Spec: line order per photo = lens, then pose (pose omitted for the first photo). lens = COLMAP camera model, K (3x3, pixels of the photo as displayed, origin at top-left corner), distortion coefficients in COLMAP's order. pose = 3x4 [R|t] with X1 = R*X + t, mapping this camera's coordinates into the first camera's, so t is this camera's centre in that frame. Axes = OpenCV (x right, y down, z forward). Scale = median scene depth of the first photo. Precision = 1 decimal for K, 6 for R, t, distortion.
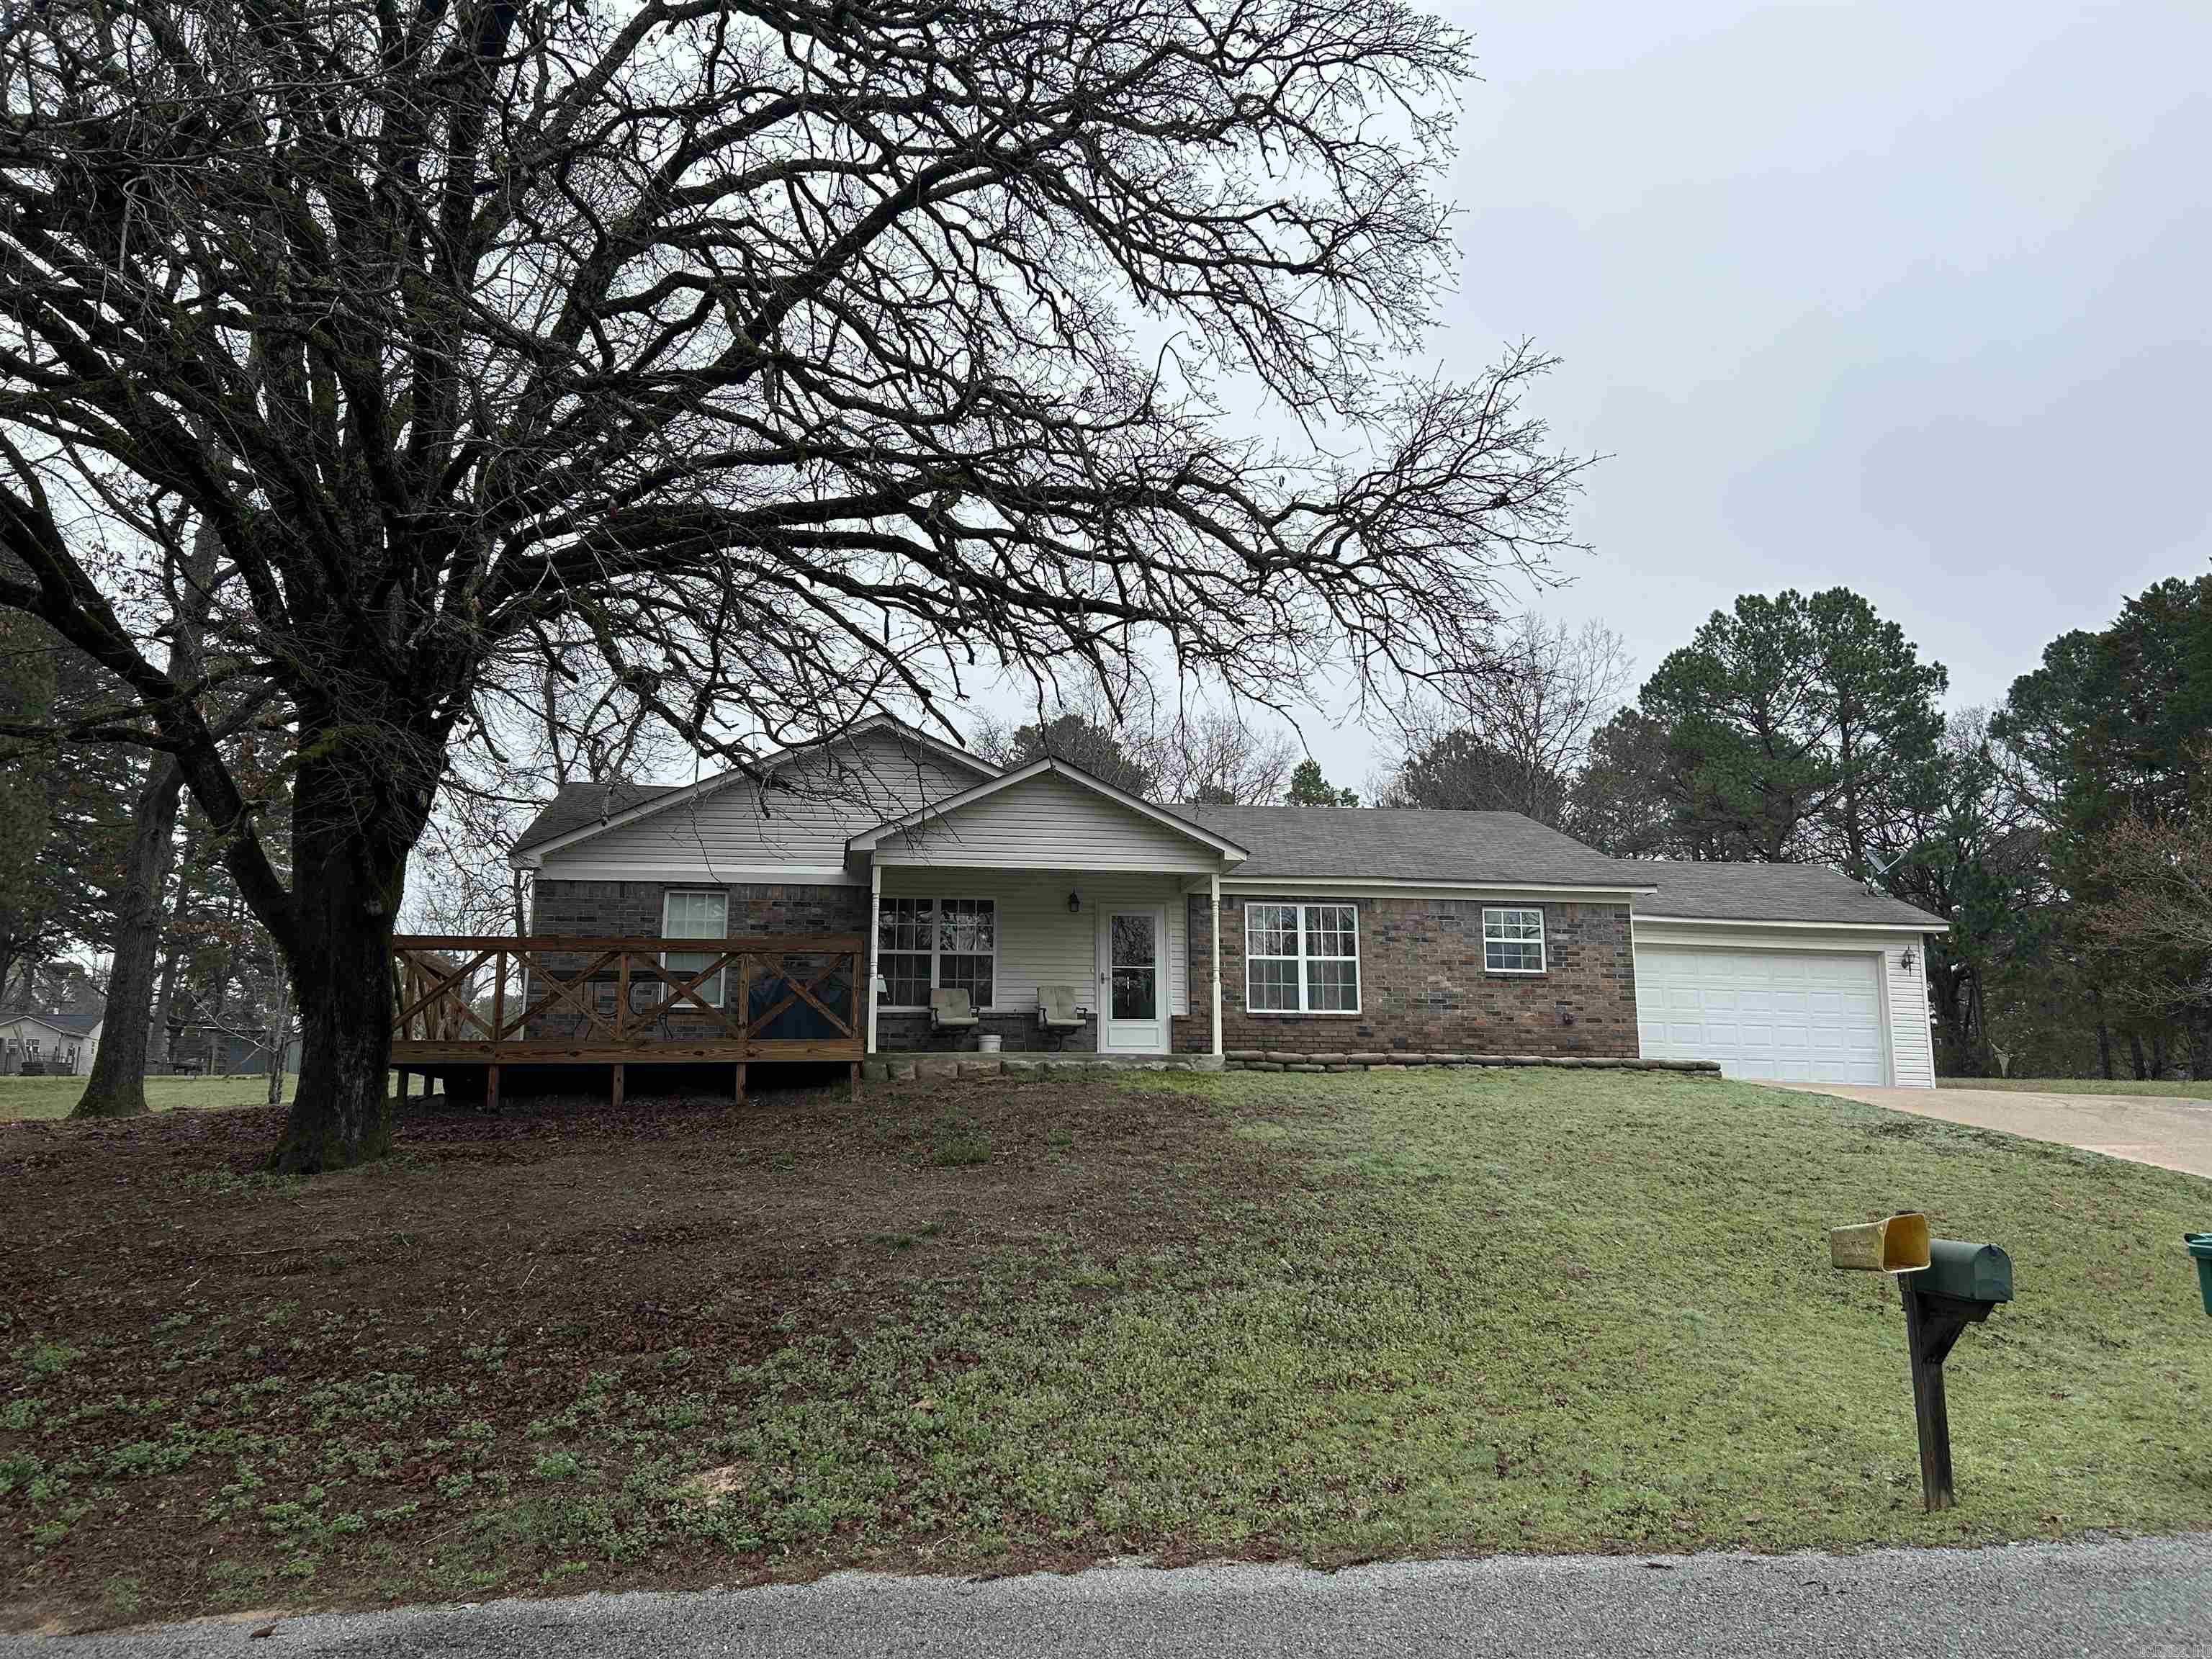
lens RADIAL K [[1668.8, 0, 1106.0], [0, 1668.8, 829.5], [0, 0, 1]] dist [0.084404, -0.101989]
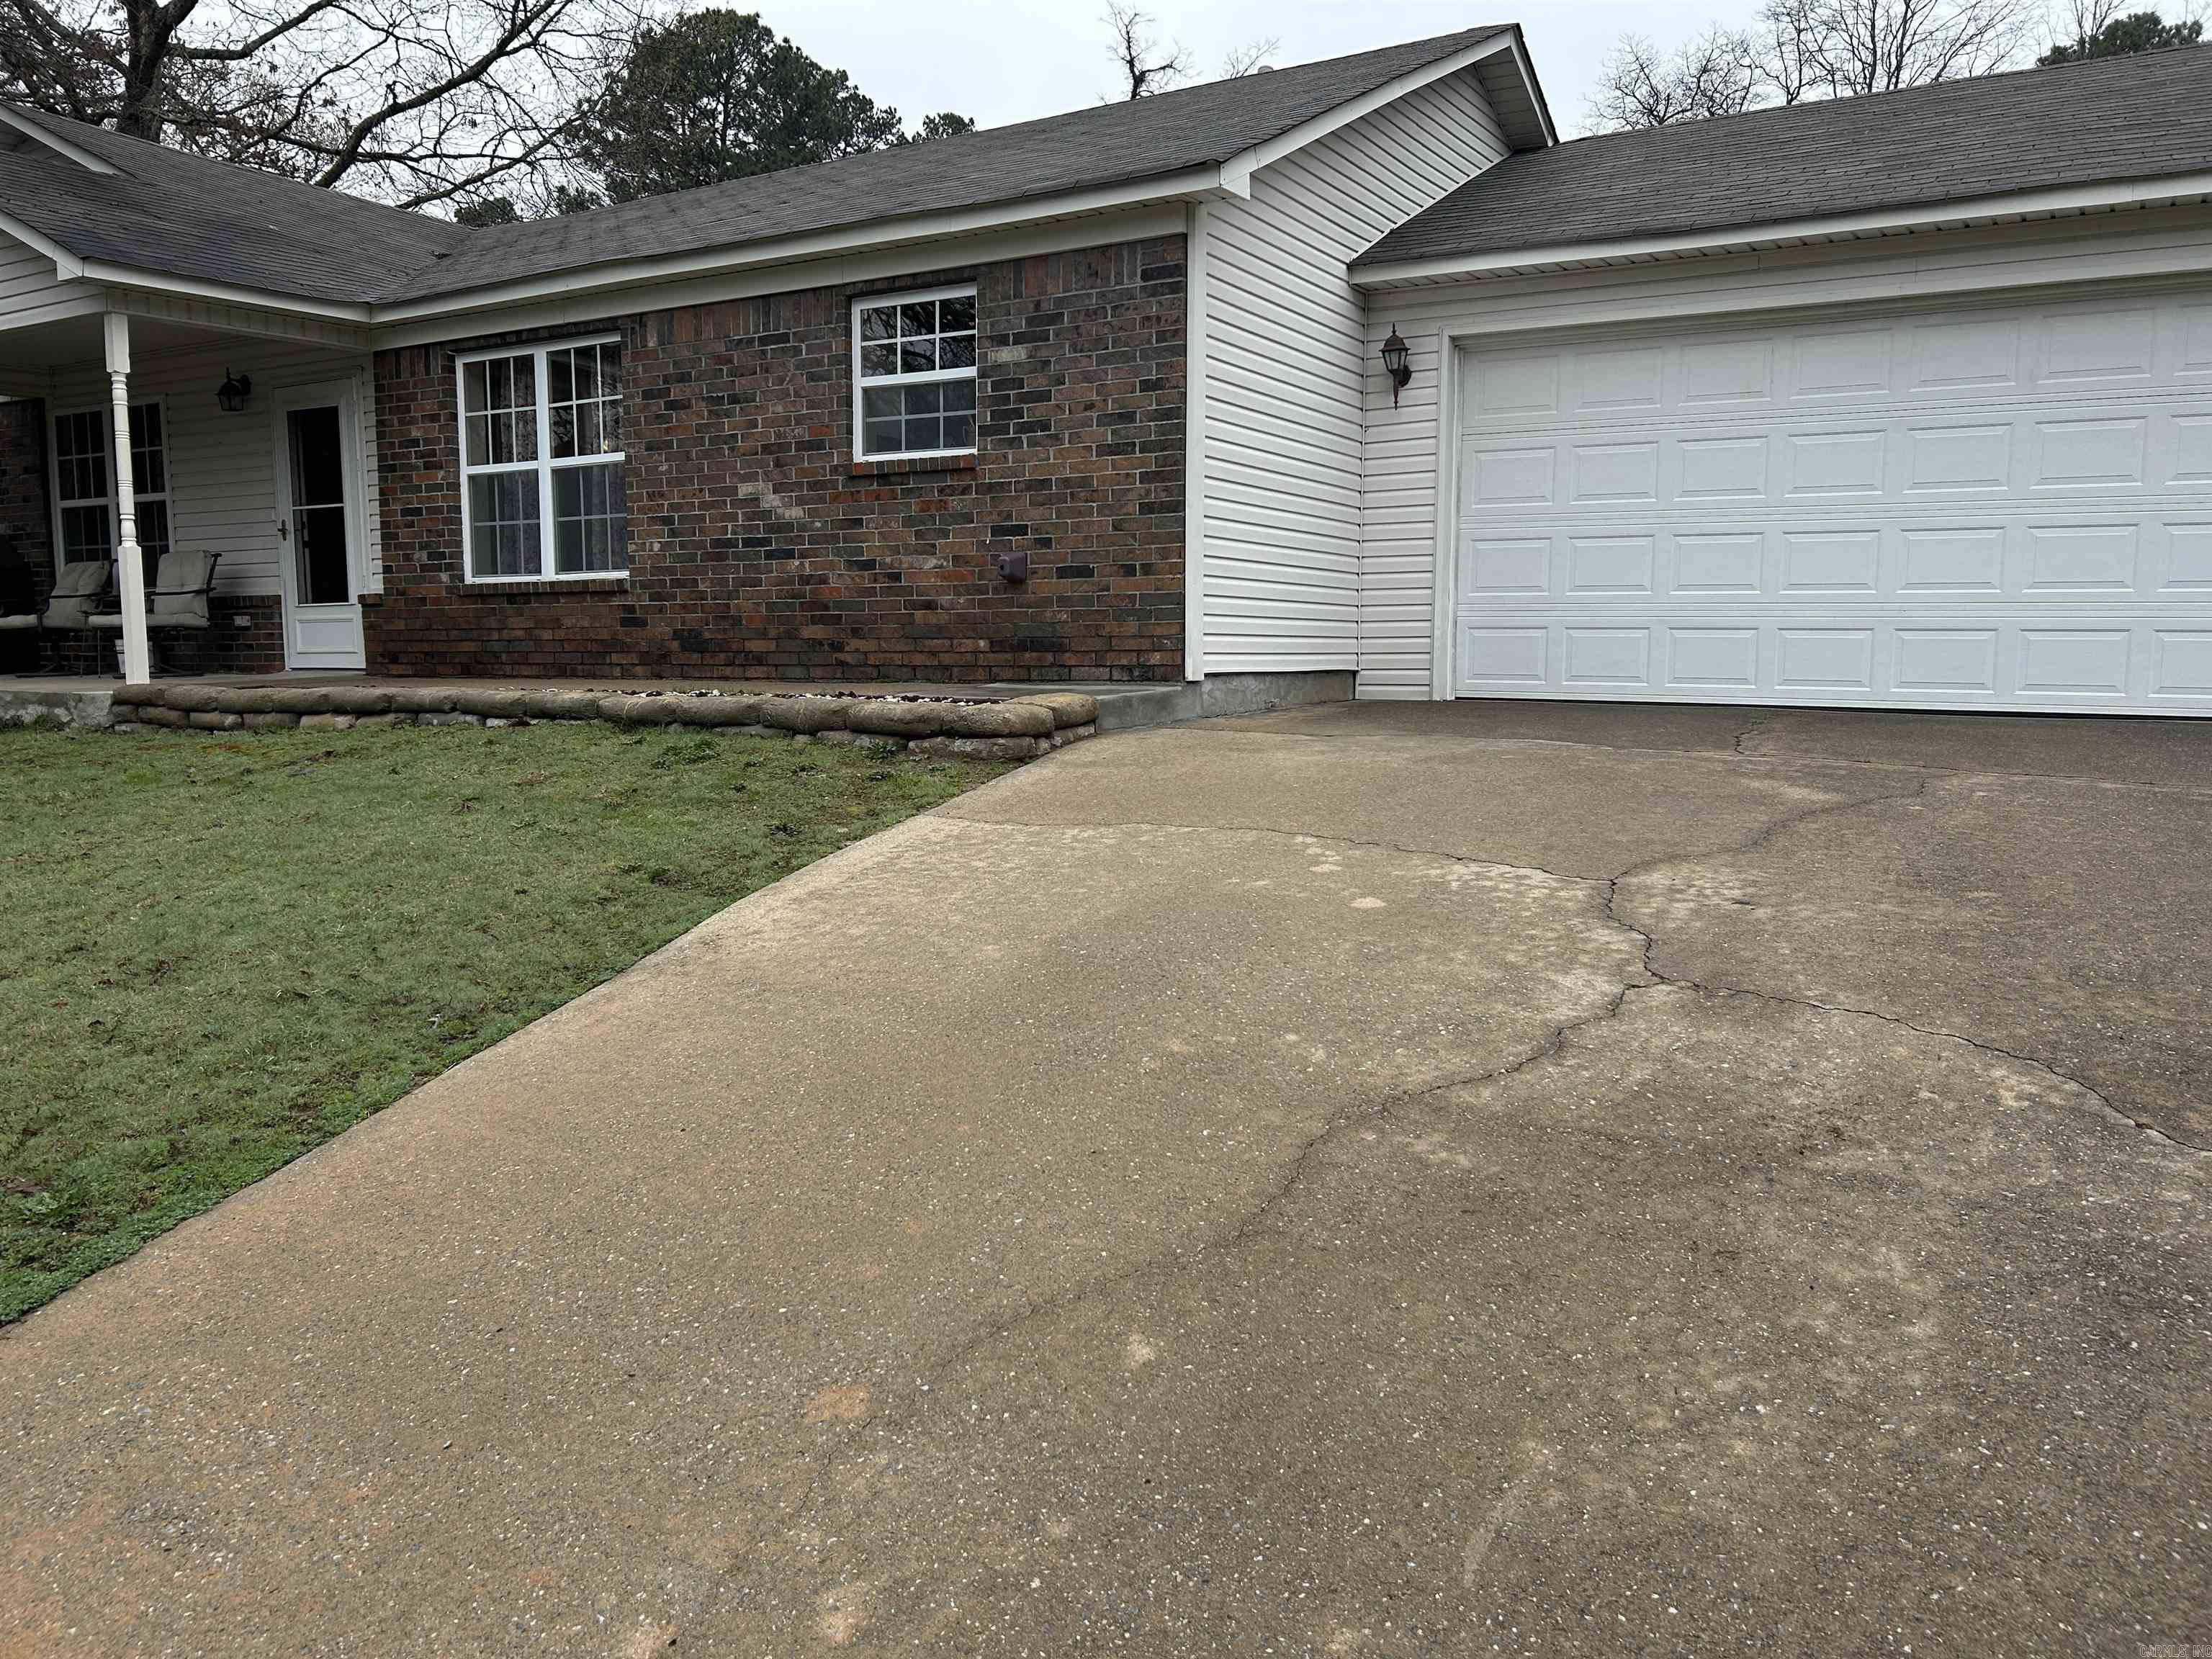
lens RADIAL K [[1668.8, 0, 1106.0], [0, 1668.8, 829.5], [0, 0, 1]] dist [0.084404, -0.101989]
pose [[0.774406, 0.063934, -0.629451, 0.553549], [0.126896, 0.958970, 0.253522, 0.075763], [0.619833, -0.276204, 0.734519, 0.721732]]
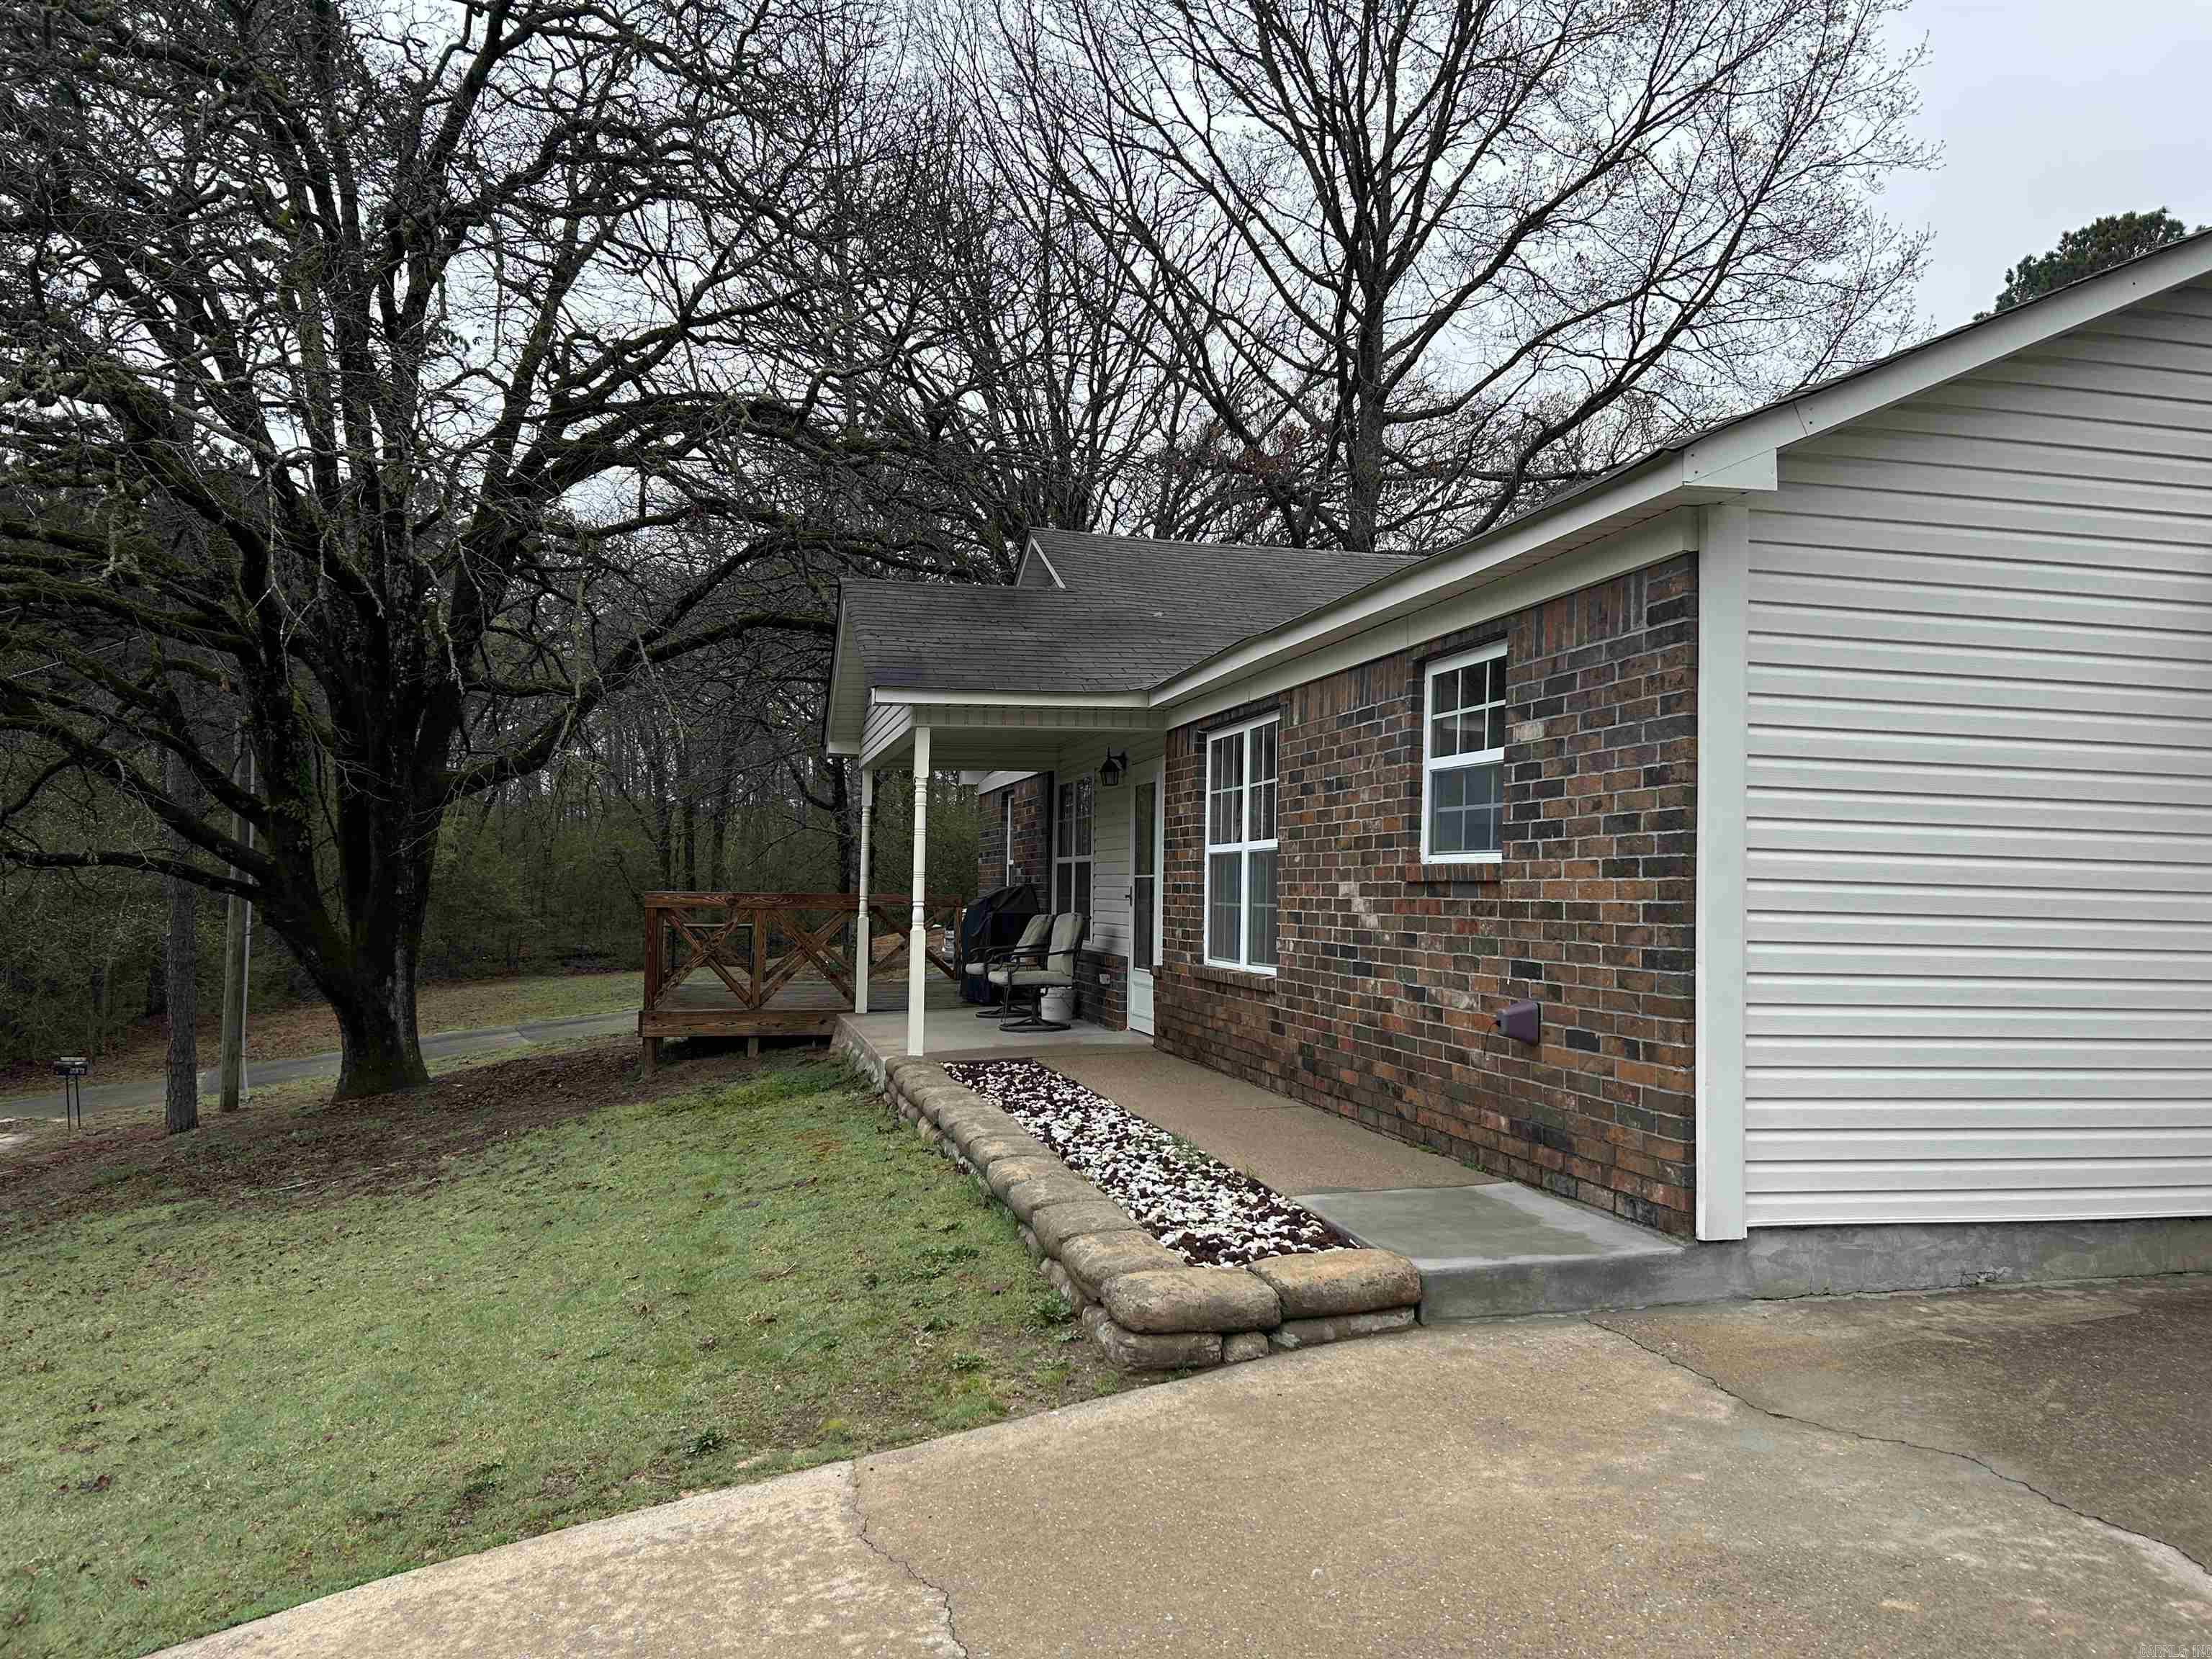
lens RADIAL K [[1668.8, 0, 1106.0], [0, 1668.8, 829.5], [0, 0, 1]] dist [0.084404, -0.101989]
pose [[0.065062, -0.031334, -0.997389, 0.560008], [0.176970, 0.984026, -0.019370, 0.075039], [0.982063, -0.175248, 0.069568, 0.935730]]
